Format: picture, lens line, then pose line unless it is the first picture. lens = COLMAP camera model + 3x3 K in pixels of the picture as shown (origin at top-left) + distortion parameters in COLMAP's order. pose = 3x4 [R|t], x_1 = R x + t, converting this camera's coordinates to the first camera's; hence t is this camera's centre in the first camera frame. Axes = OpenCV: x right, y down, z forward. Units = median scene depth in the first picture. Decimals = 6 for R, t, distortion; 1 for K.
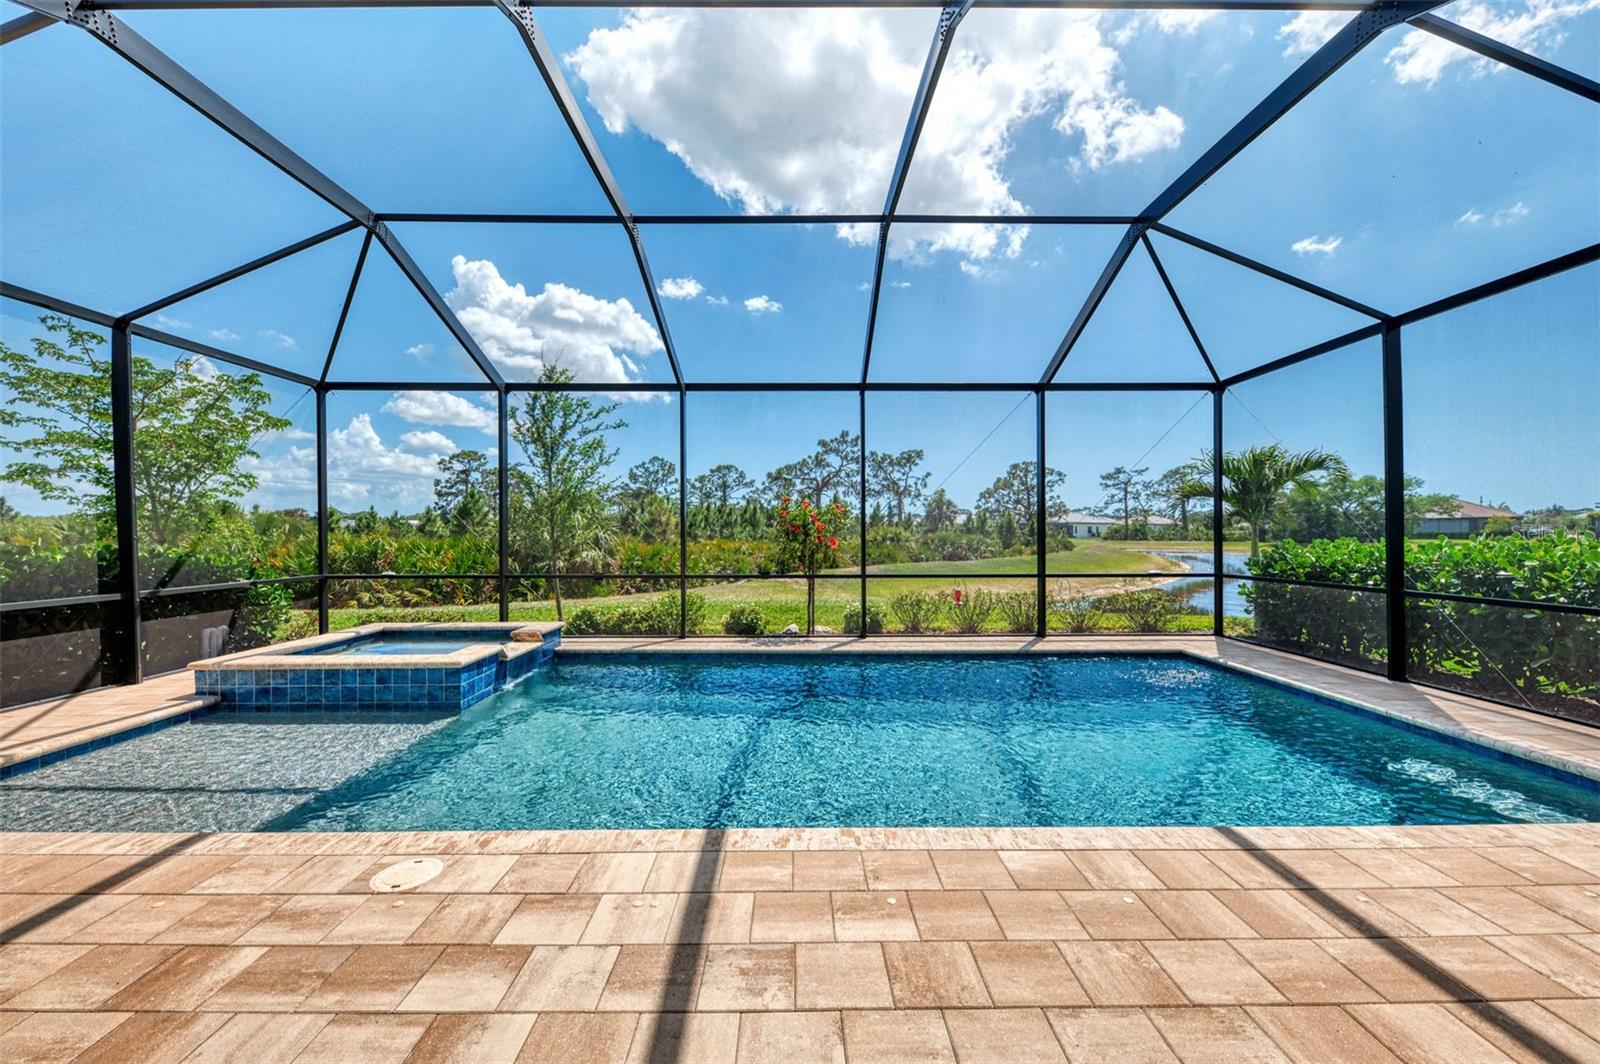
lens RADIAL K [[618.0, 0, 799.0], [0, 618.0, 528.5], [0, 0, 1]] dist [0.003256, -0.000224]
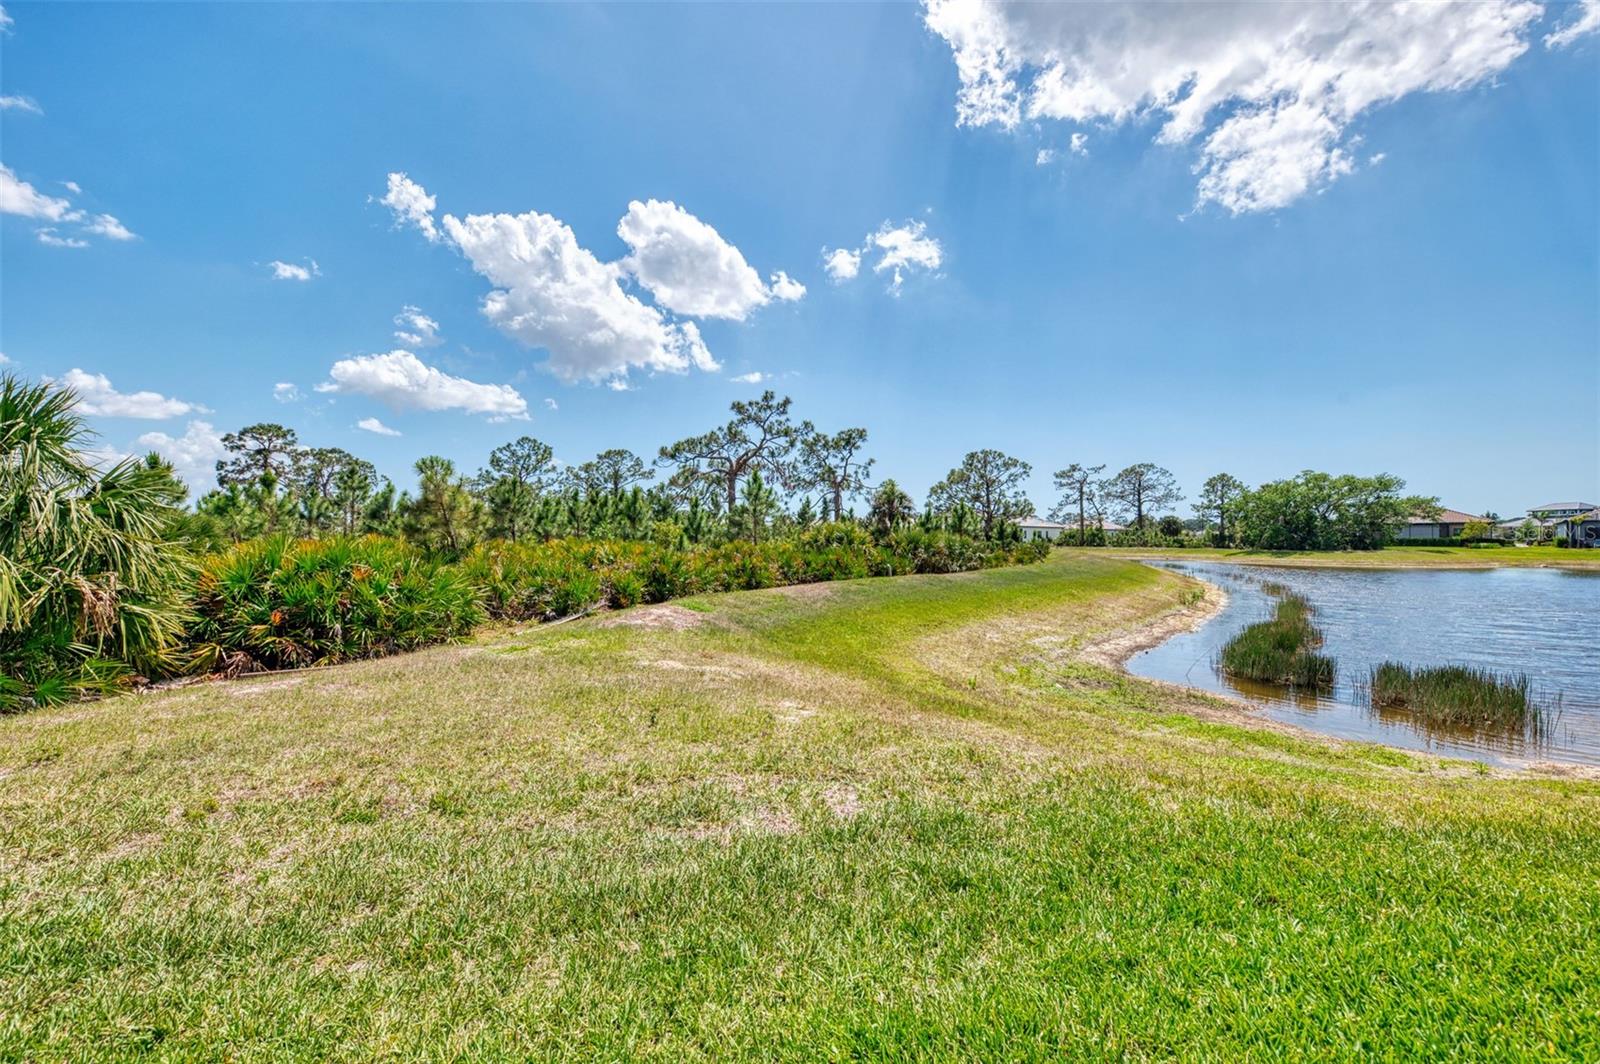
lens RADIAL K [[671.4, 0, 798.3], [0, 671.4, 535.2], [0, 0, 1]] dist [0.022822, -0.009062]
pose [[0.992216, 0.006294, 0.124371, 0.009077], [-0.006663, 0.999975, 0.002552, 0.006212], [-0.124352, -0.003361, 0.992233, 0.166474]]
